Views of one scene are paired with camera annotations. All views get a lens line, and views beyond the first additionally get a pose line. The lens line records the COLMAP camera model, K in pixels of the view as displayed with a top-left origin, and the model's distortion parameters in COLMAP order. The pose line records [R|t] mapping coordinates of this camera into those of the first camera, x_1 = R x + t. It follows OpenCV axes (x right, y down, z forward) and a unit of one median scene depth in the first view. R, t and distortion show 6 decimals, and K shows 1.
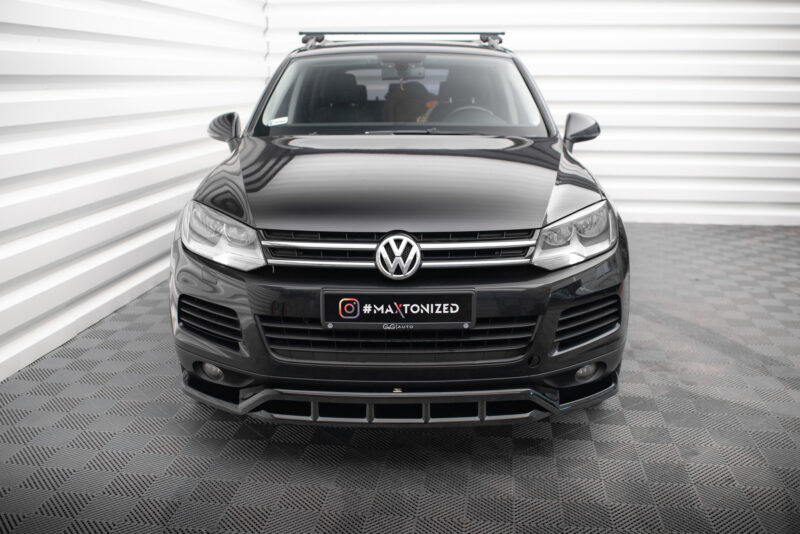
lens RADIAL K [[786.0, 0, 400.0], [0, 786.0, 267.0], [0, 0, 1]] dist [-0.087986, 0.001805]
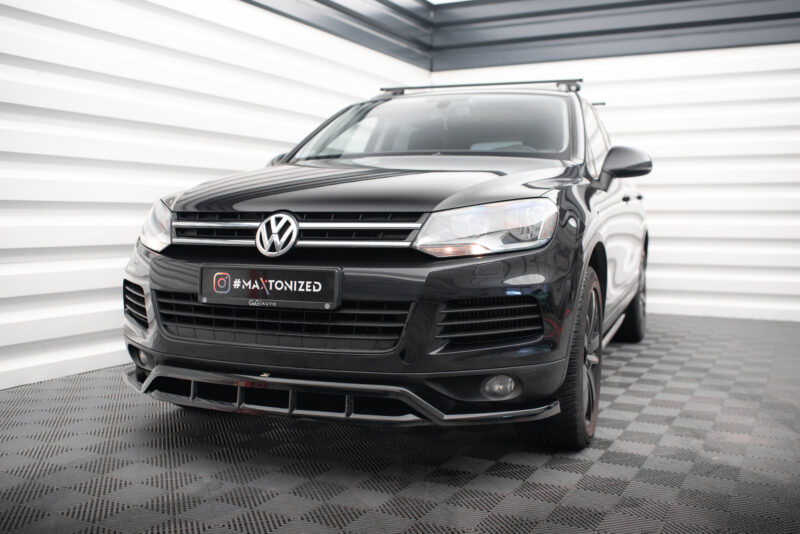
lens RADIAL K [[803.5, 0, 400.0], [0, 803.5, 267.0], [0, 0, 1]] dist [-0.070228, 0.004955]
pose [[0.938196, 0.029703, -0.344826, 0.487453], [-0.088553, 0.983749, -0.156194, 0.168659], [0.334583, 0.177076, 0.925580, 0.136902]]
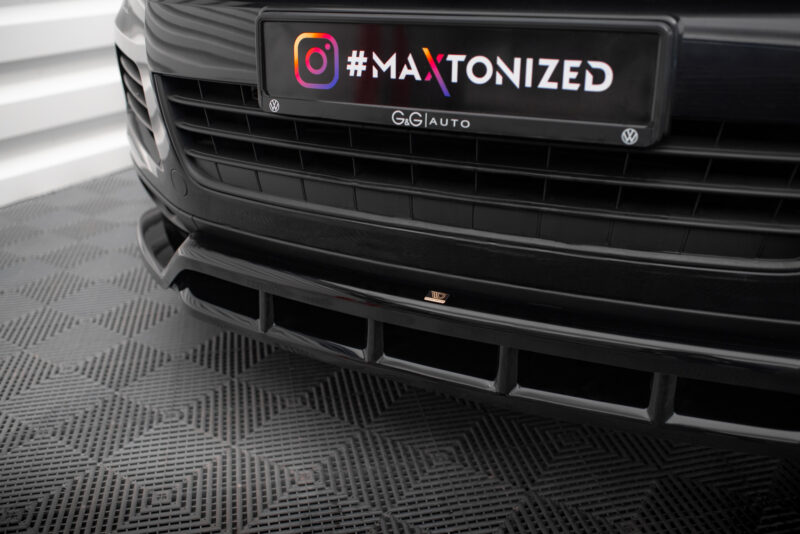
lens RADIAL K [[786.0, 0, 400.0], [0, 786.0, 267.0], [0, 0, 1]] dist [-0.087986, 0.001805]
pose [[0.896874, 0.156772, -0.413569, 0.137229], [-0.082165, 0.977853, 0.192491, 0.072816], [0.434586, -0.138659, 0.889892, 0.668345]]
